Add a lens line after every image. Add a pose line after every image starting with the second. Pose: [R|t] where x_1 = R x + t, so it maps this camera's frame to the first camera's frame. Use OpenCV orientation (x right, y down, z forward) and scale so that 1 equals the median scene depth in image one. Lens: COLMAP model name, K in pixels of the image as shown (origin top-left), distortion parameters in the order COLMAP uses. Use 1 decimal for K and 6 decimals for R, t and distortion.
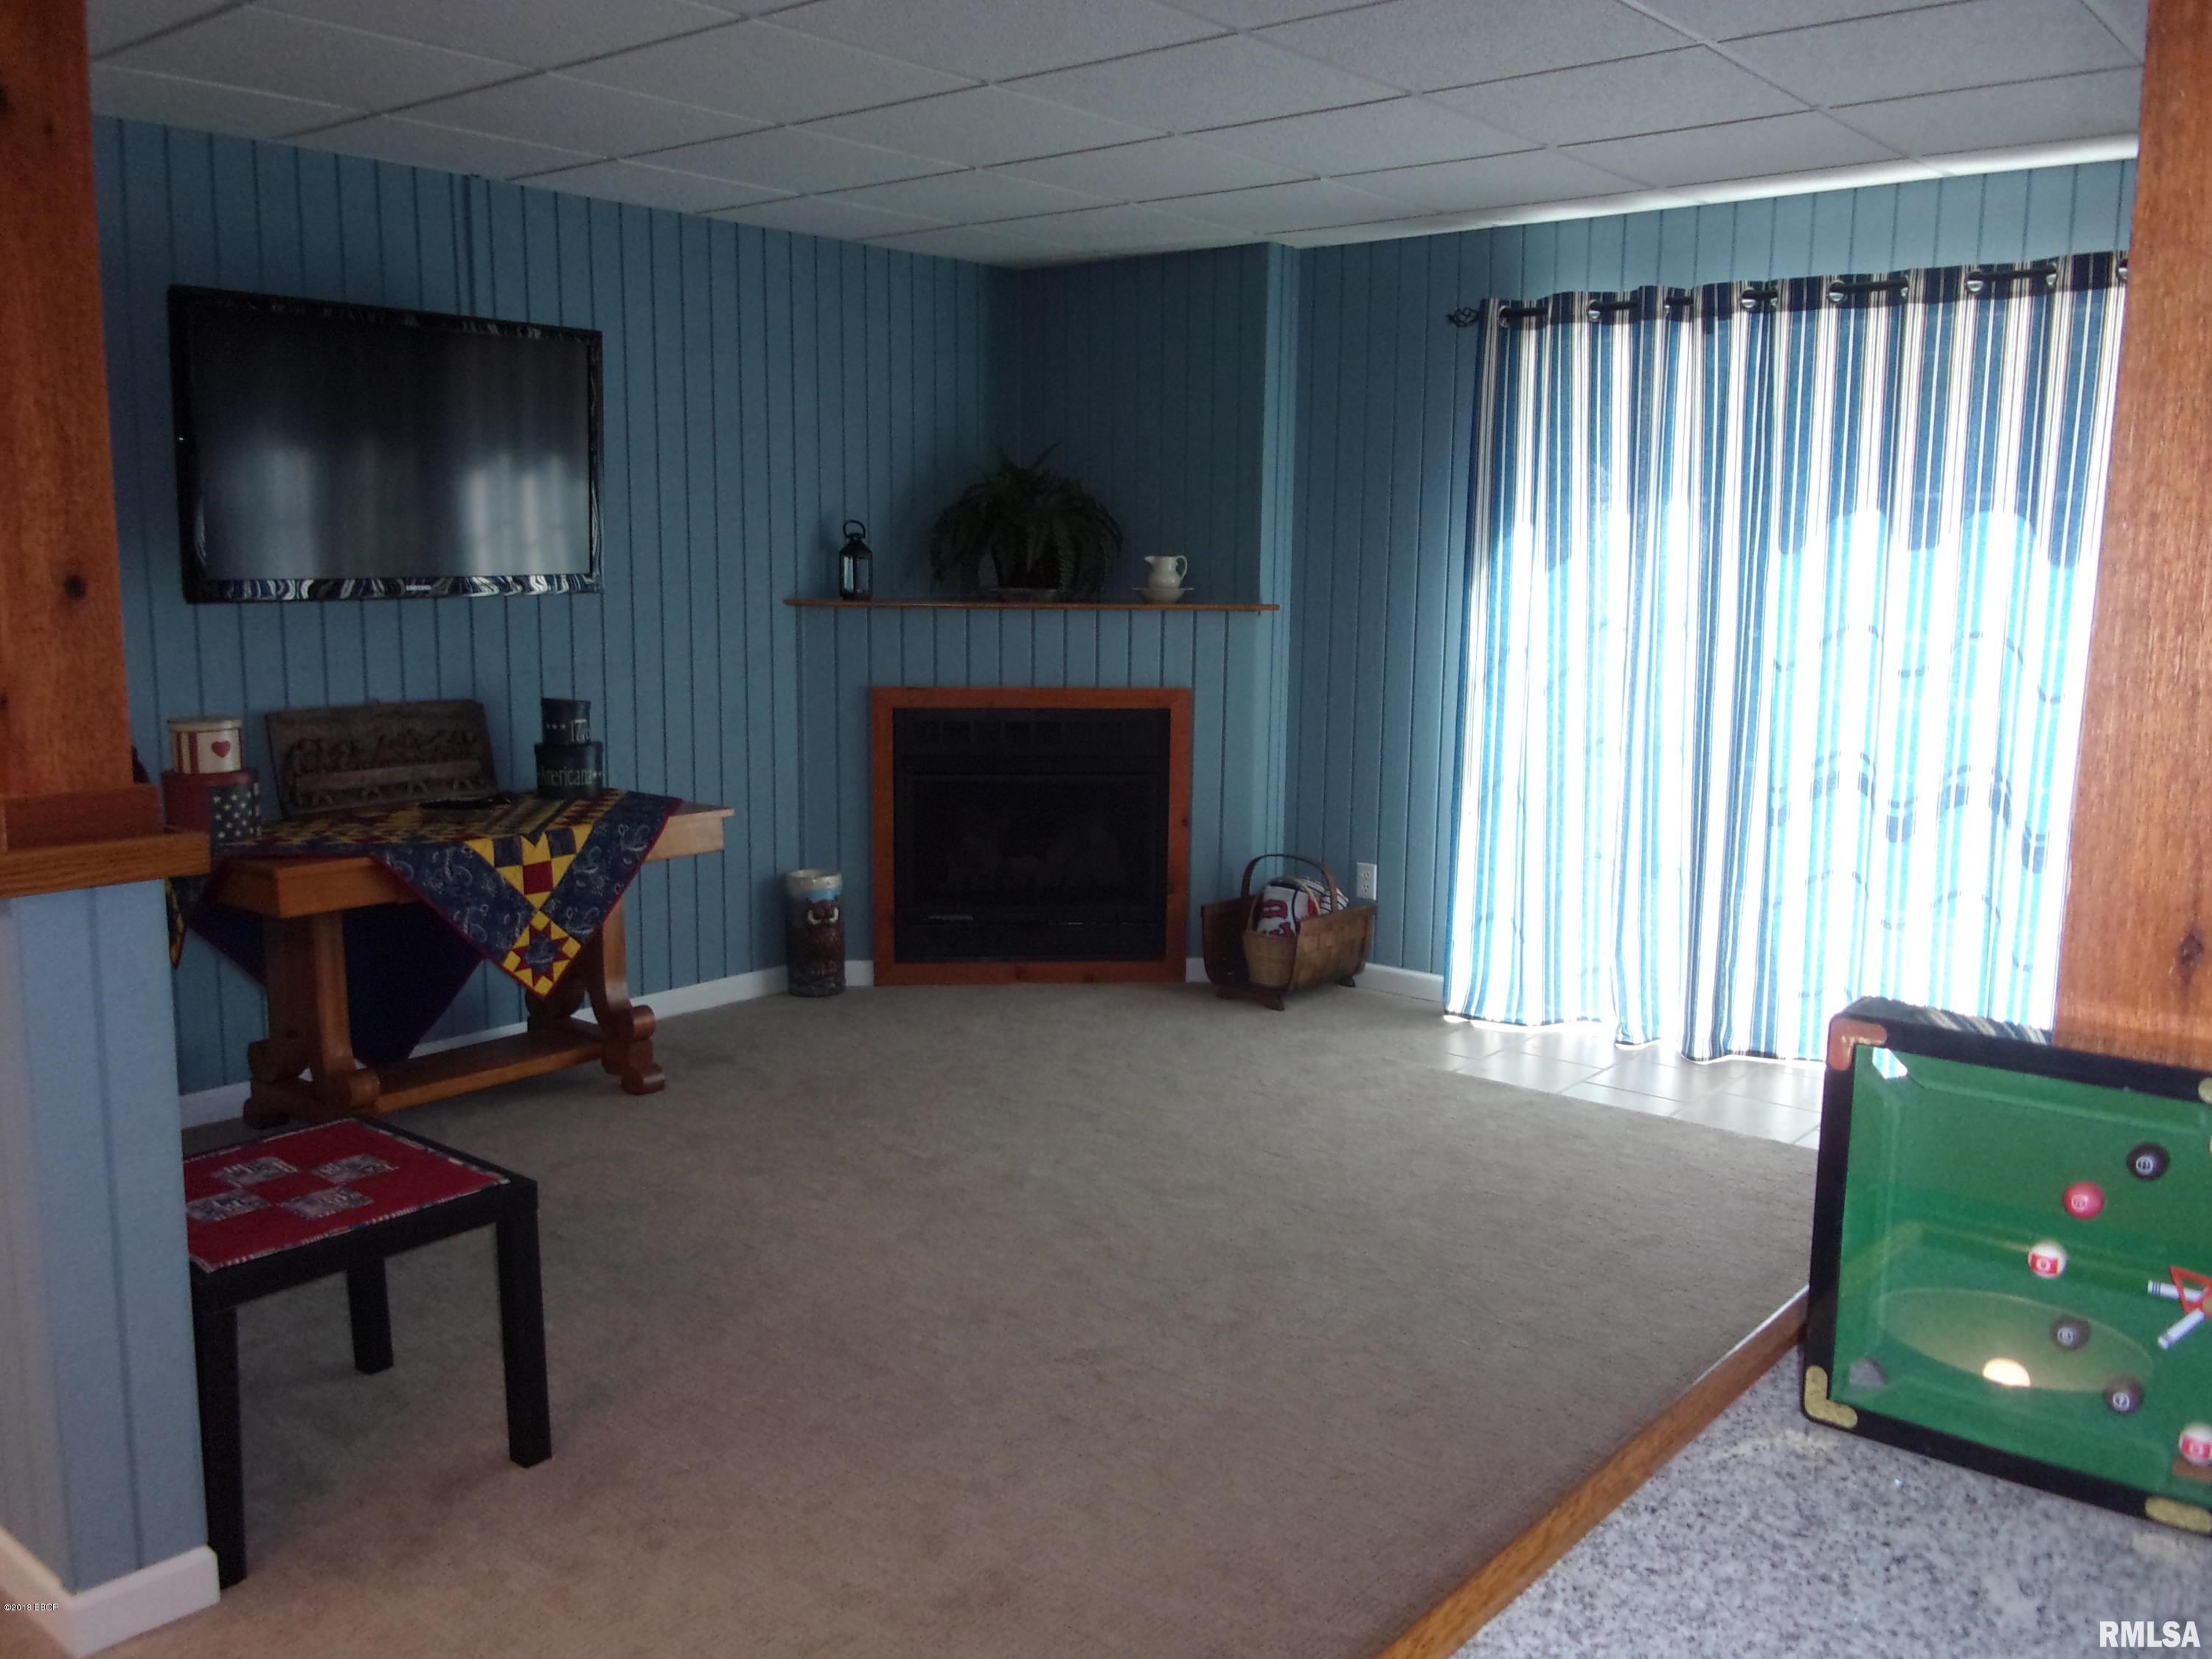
lens RADIAL K [[1842.7, 0, 1104.4], [0, 1842.7, 846.2], [0, 0, 1]] dist [0.006245, -0.013596]
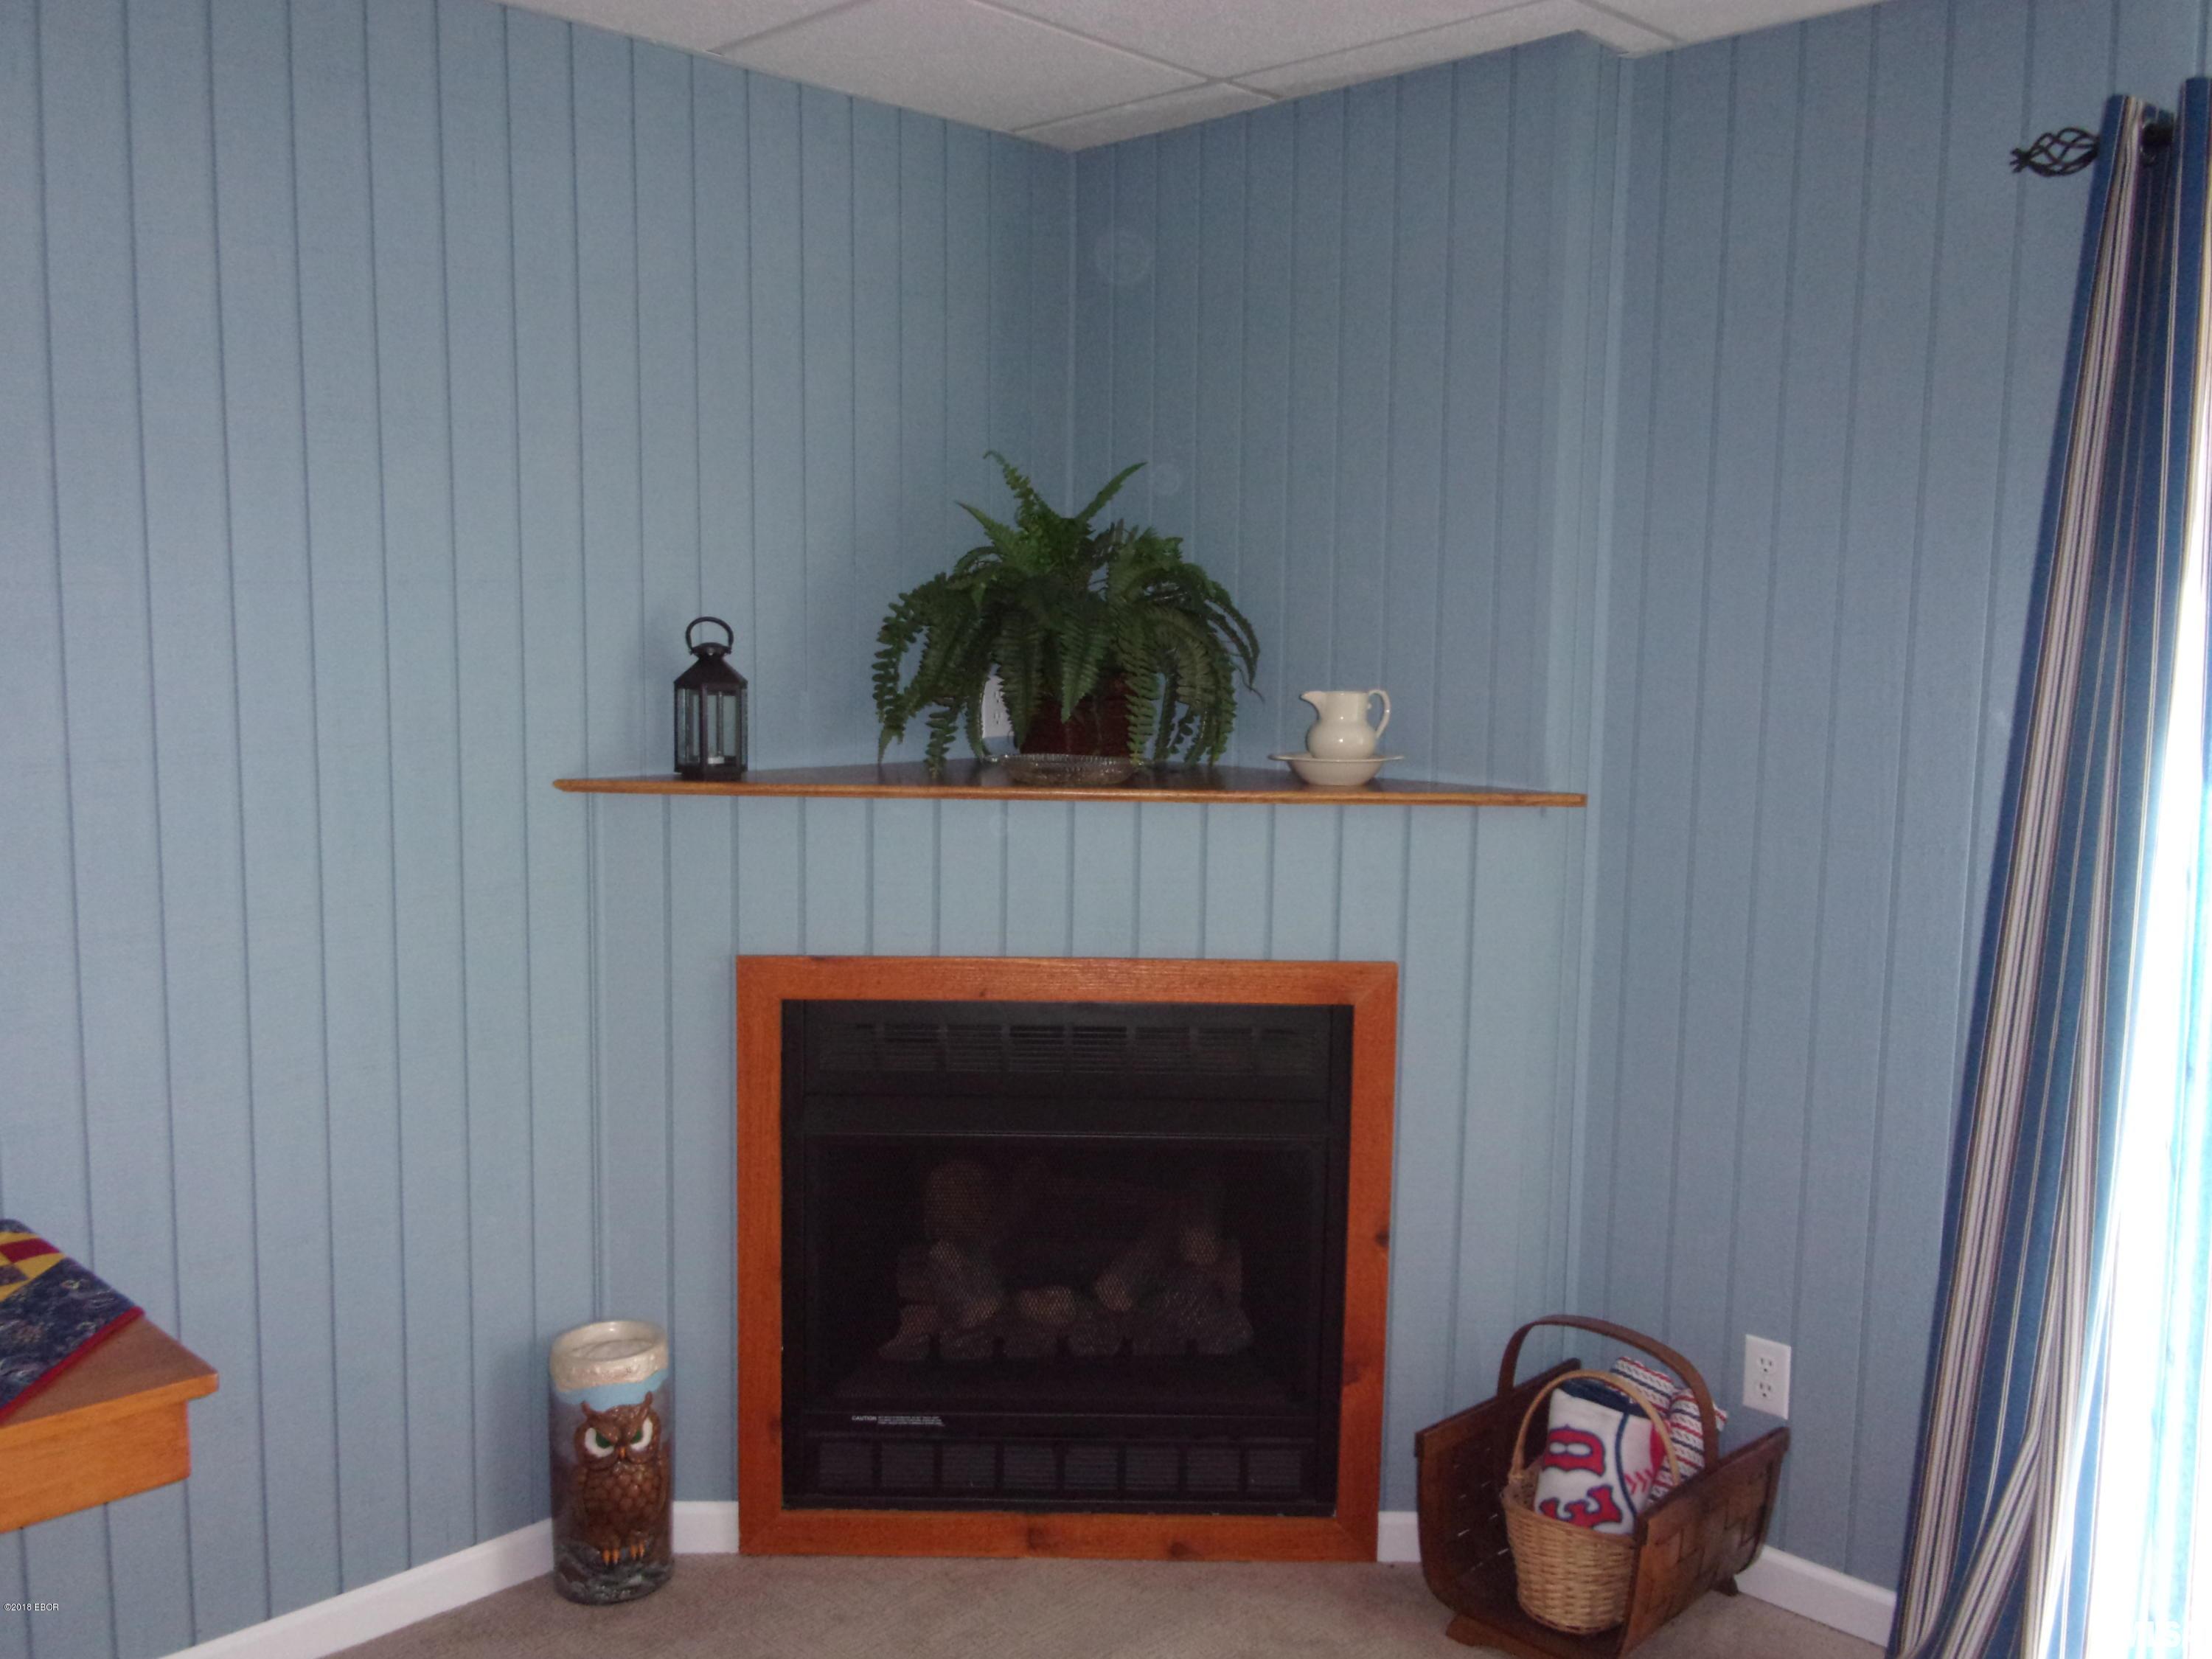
lens RADIAL K [[1842.7, 0, 1095.3], [0, 1842.7, 808.7], [0, 0, 1]] dist [0.006245, -0.013596]
pose [[0.996919, 0.012450, -0.077440, 0.005470], [-0.016809, 0.998295, -0.055893, -0.099403], [0.076613, 0.057023, 0.995429, 0.516864]]
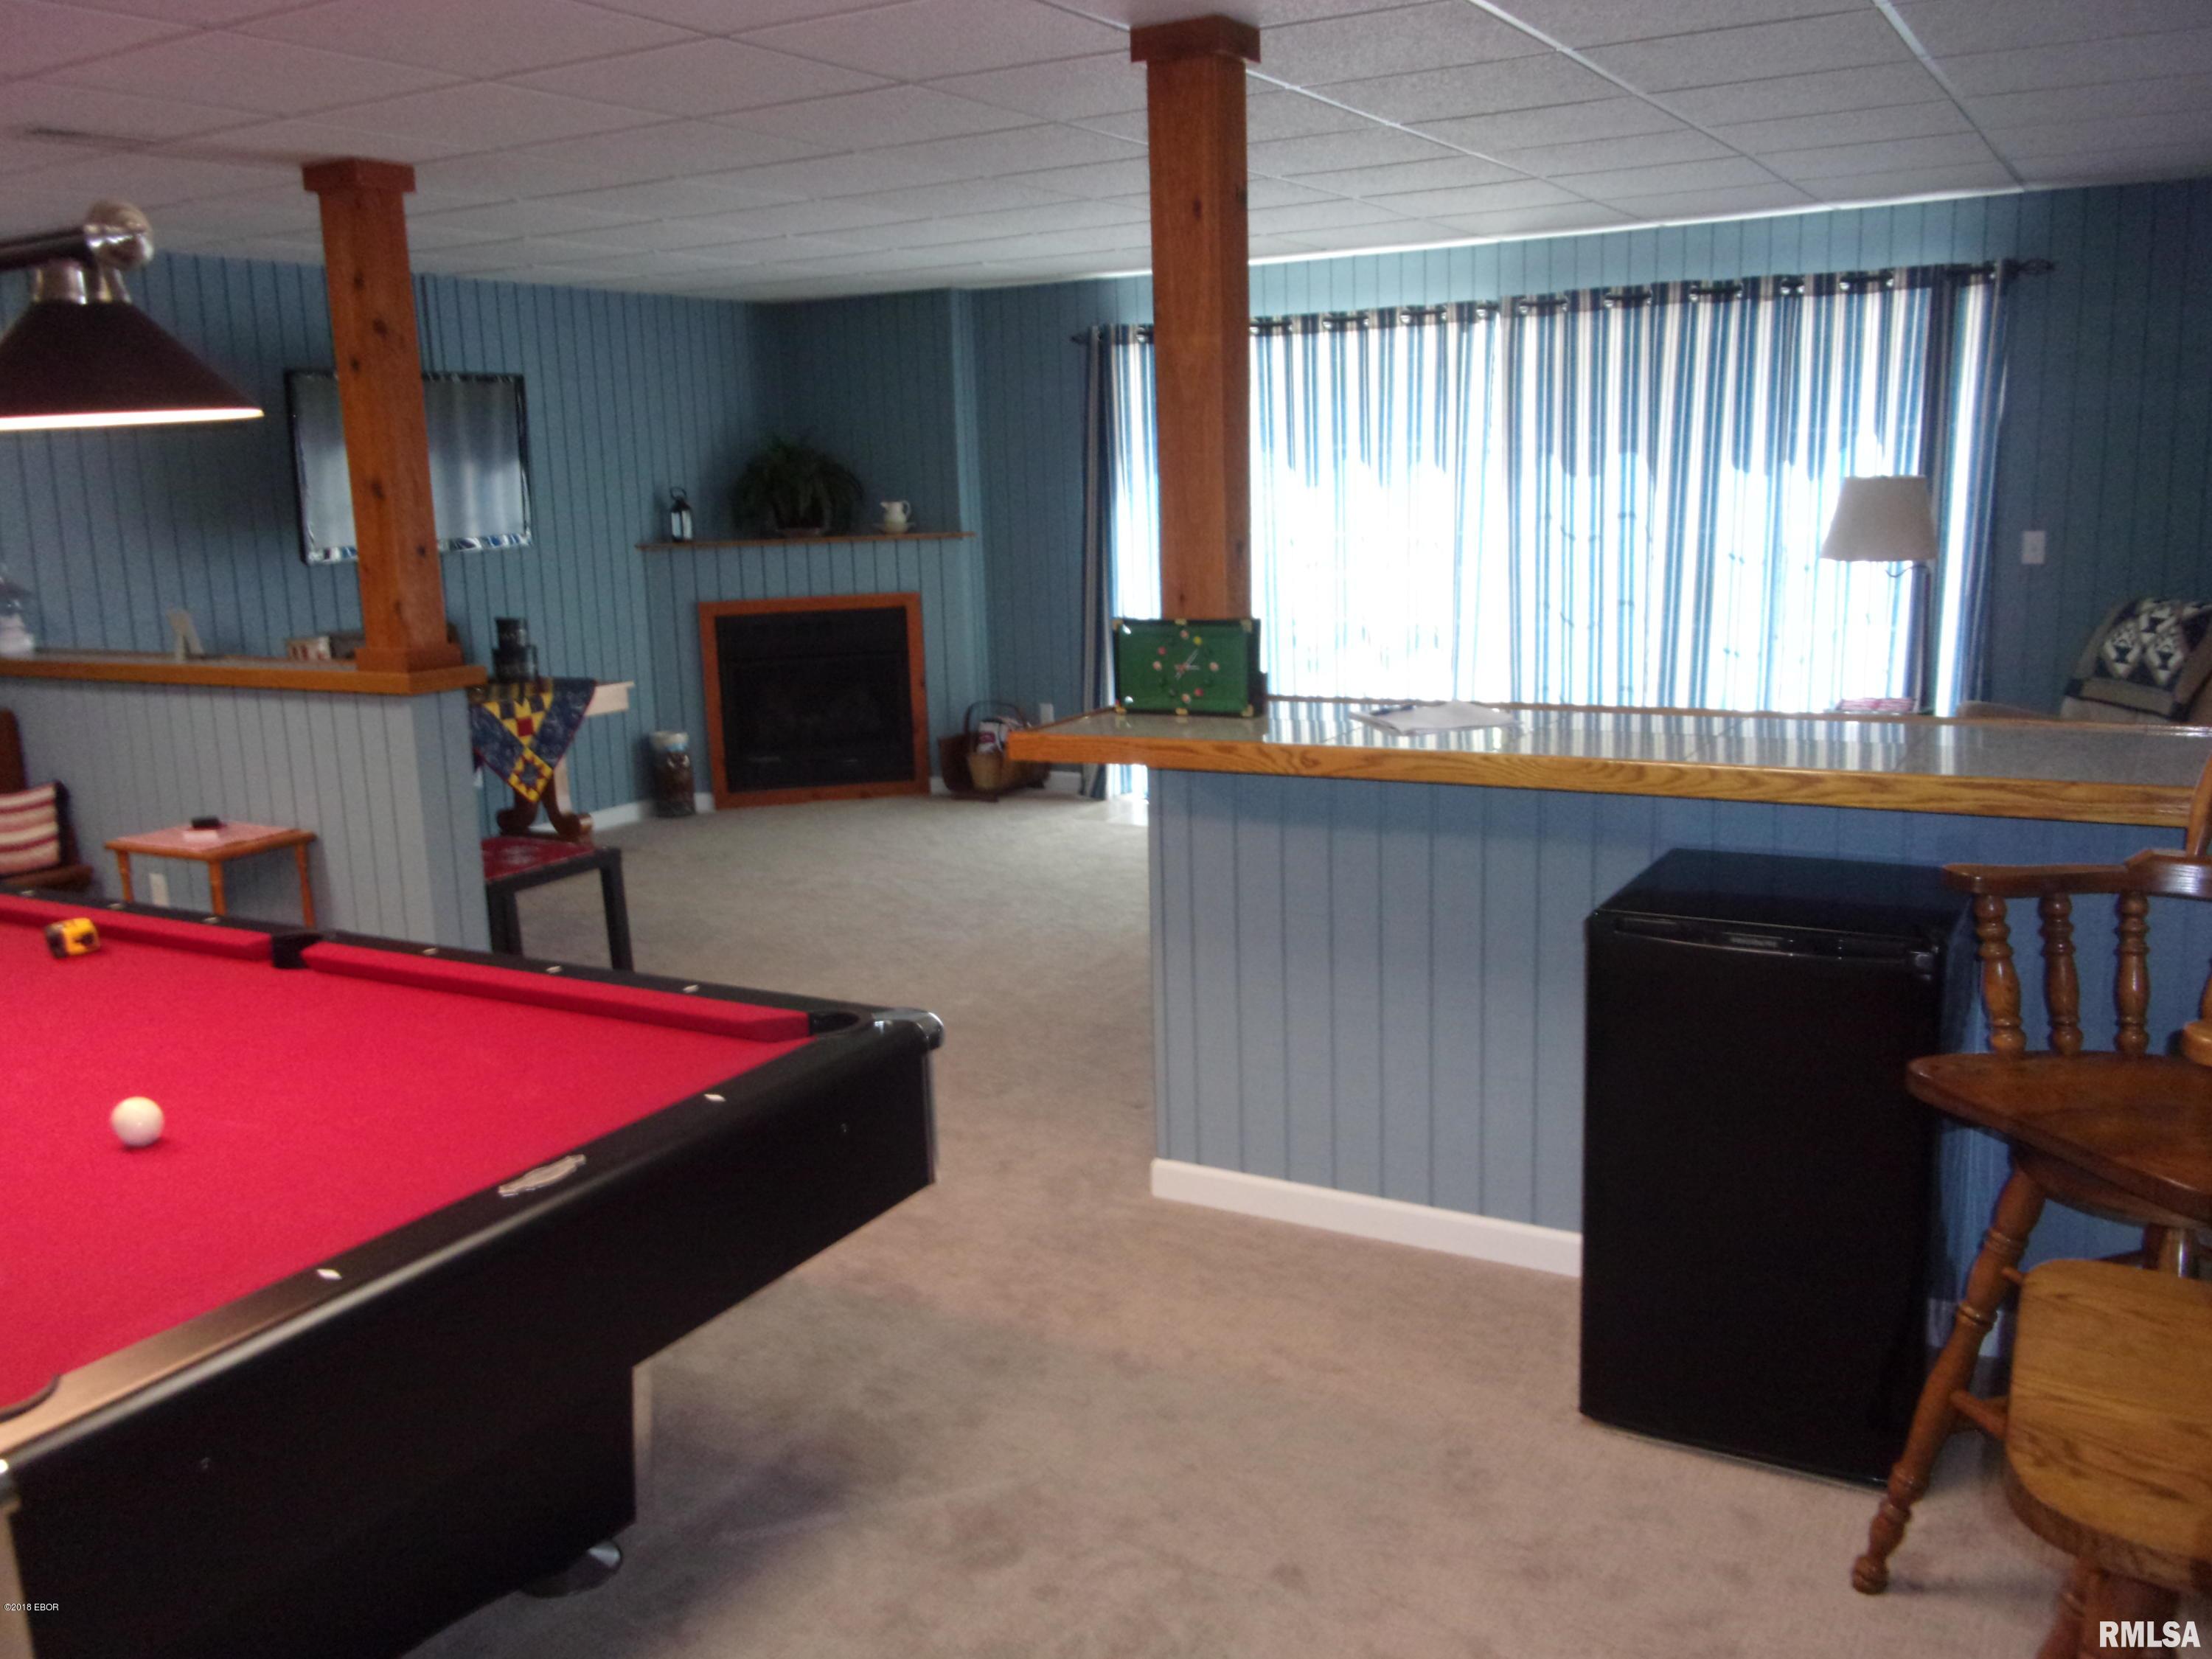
lens RADIAL K [[1842.7, 0, 1102.5], [0, 1842.7, 847.2], [0, 0, 1]] dist [0.006245, -0.013596]
pose [[0.985332, -0.076036, 0.152772, -0.049470], [0.070092, 0.996573, 0.043931, 0.063604], [-0.155589, -0.032579, 0.987285, -0.485115]]
